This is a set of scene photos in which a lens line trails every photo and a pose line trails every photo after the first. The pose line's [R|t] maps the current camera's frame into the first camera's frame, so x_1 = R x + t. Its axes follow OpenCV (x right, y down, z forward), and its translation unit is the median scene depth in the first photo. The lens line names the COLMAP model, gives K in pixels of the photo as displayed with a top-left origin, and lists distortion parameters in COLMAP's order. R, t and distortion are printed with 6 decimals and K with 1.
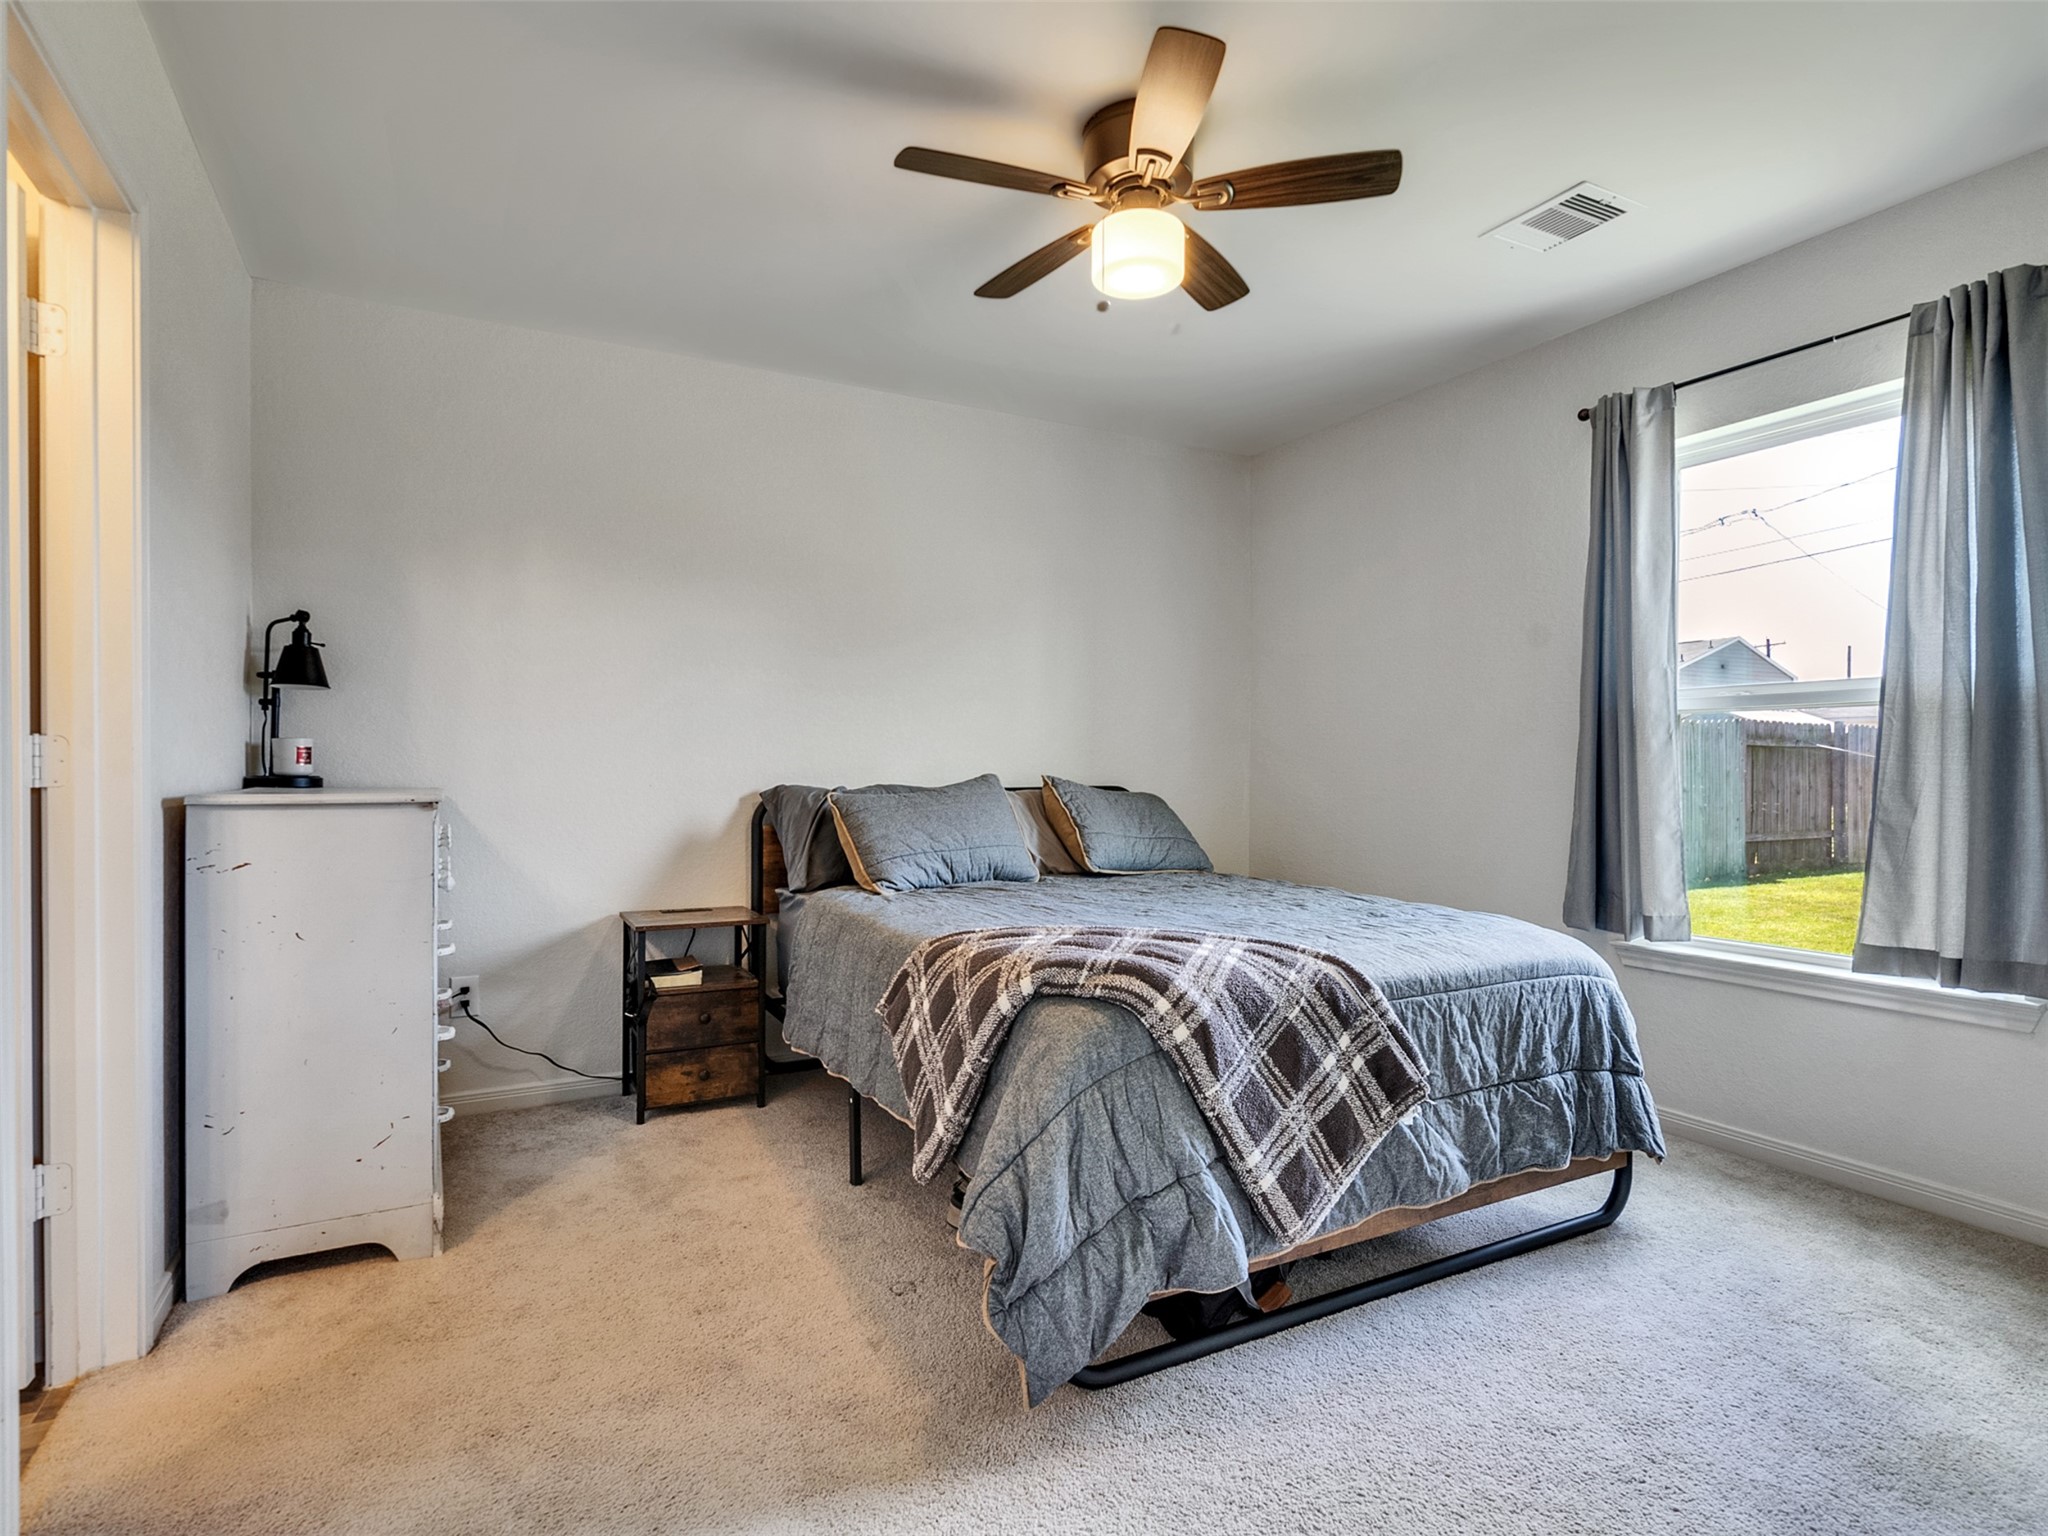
lens RADIAL K [[1056.1, 0, 1015.4], [0, 1056.1, 770.0], [0, 0, 1]] dist [-0.001053, 0.001638]
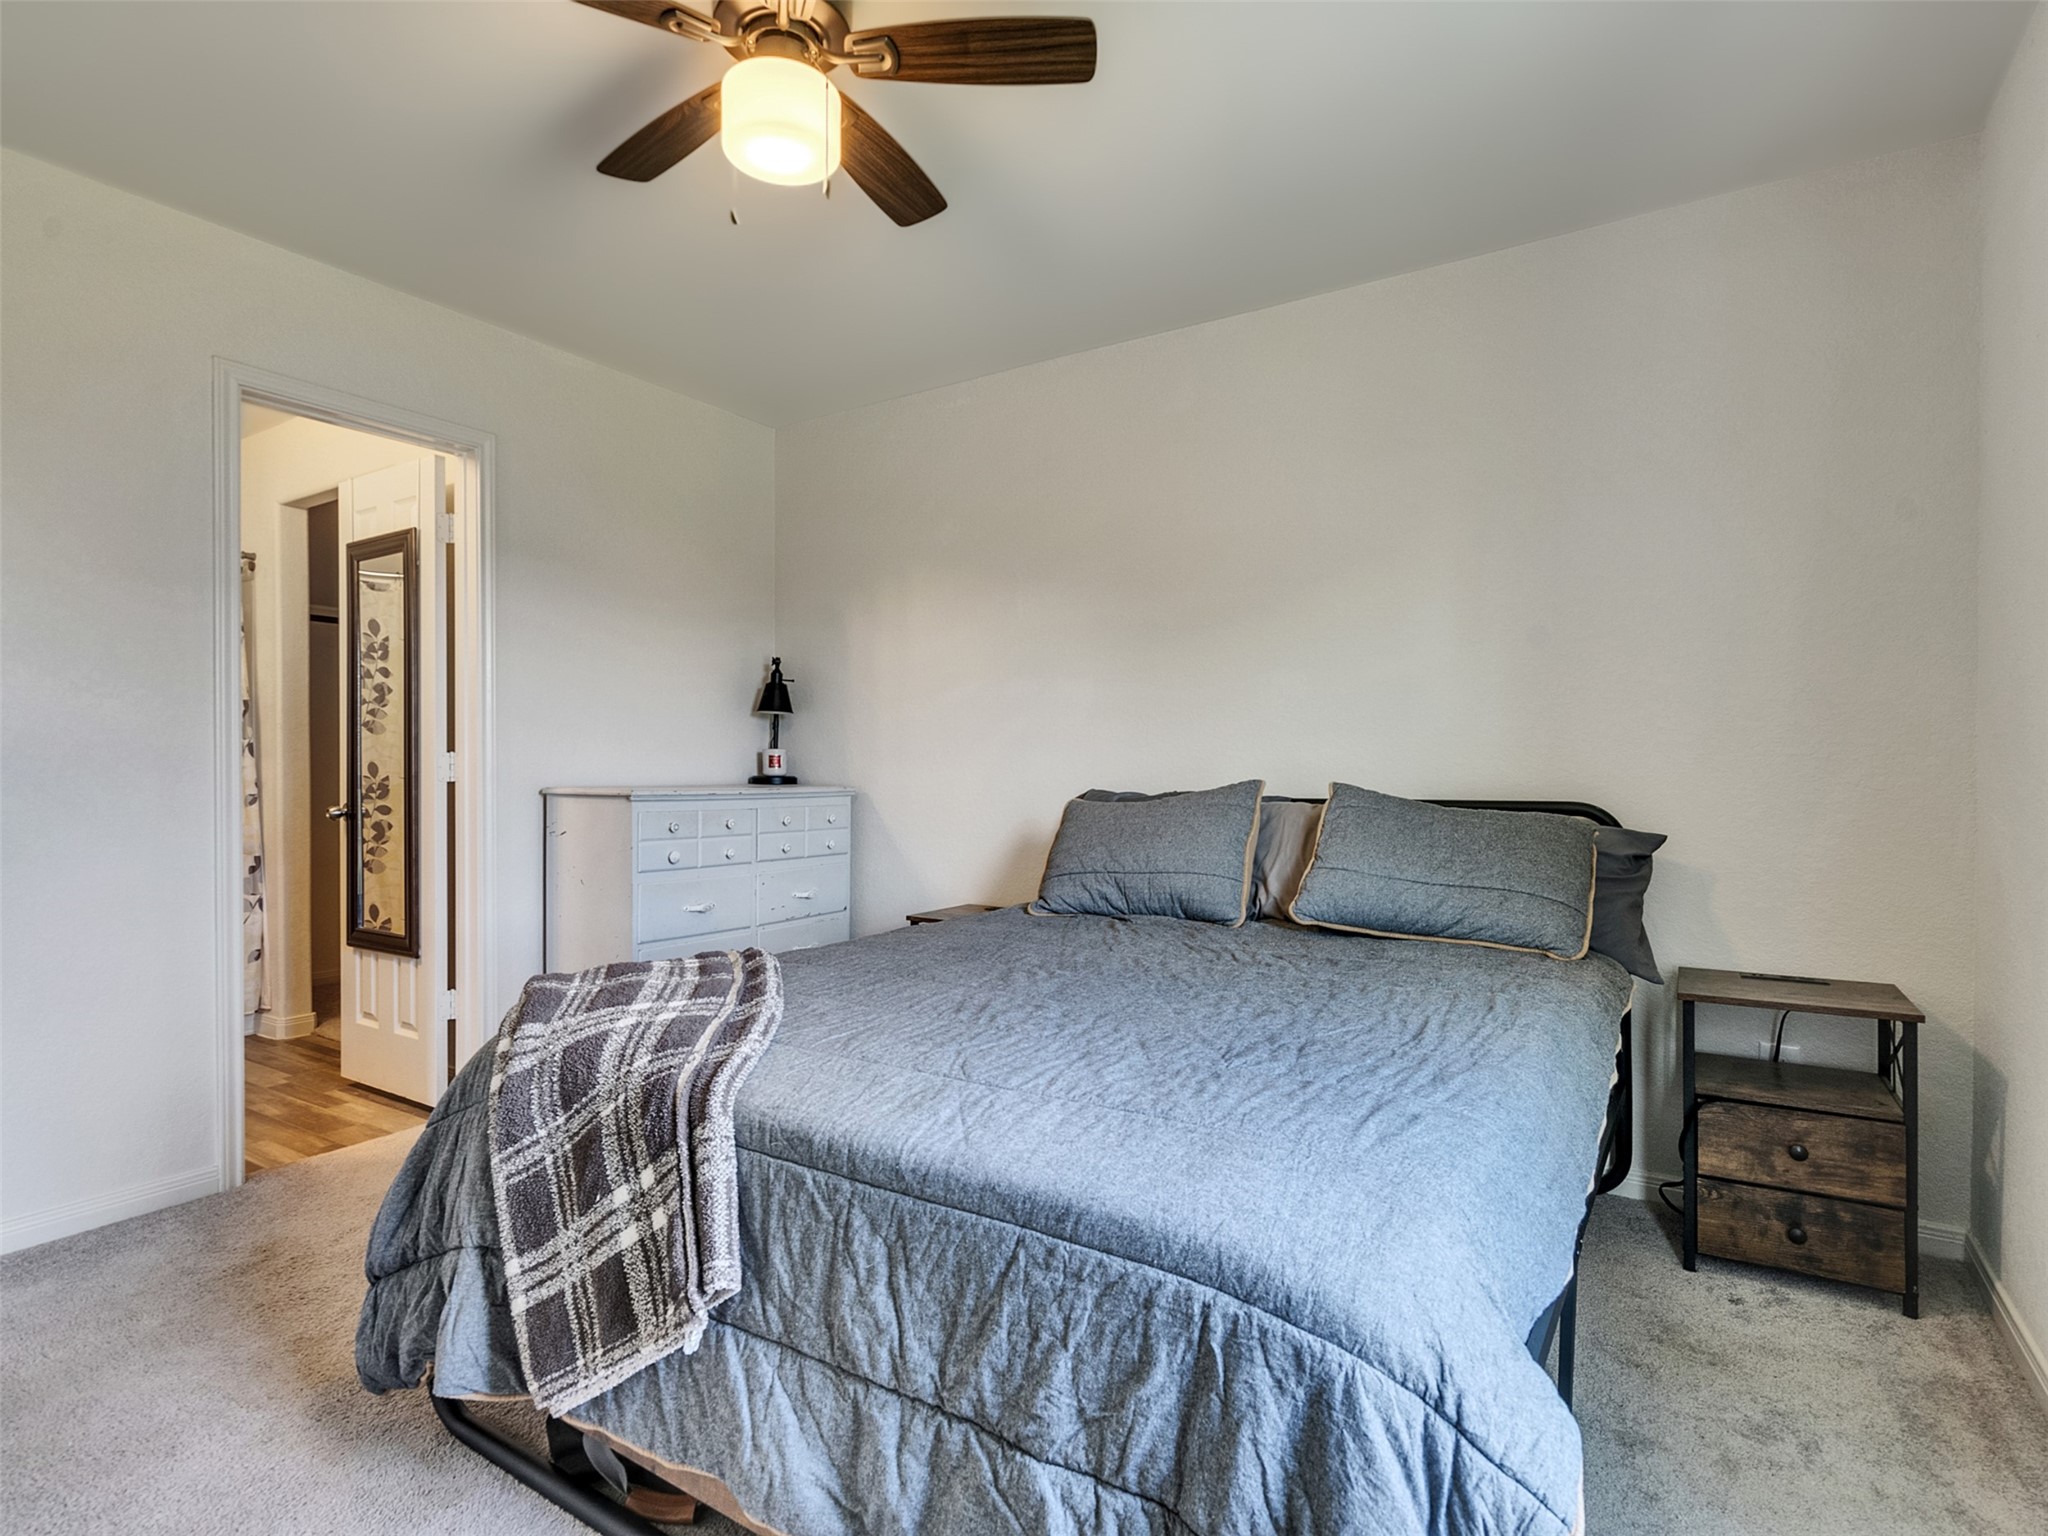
lens RADIAL K [[1056.1, 0, 1015.3], [0, 1056.1, 777.6], [0, 0, 1]] dist [-0.001053, 0.001638]
pose [[0.478142, 0.007973, -0.878246, 0.905395], [-0.003399, 0.999968, 0.007228, -0.003989], [0.878276, -0.000471, 0.478154, 0.788690]]
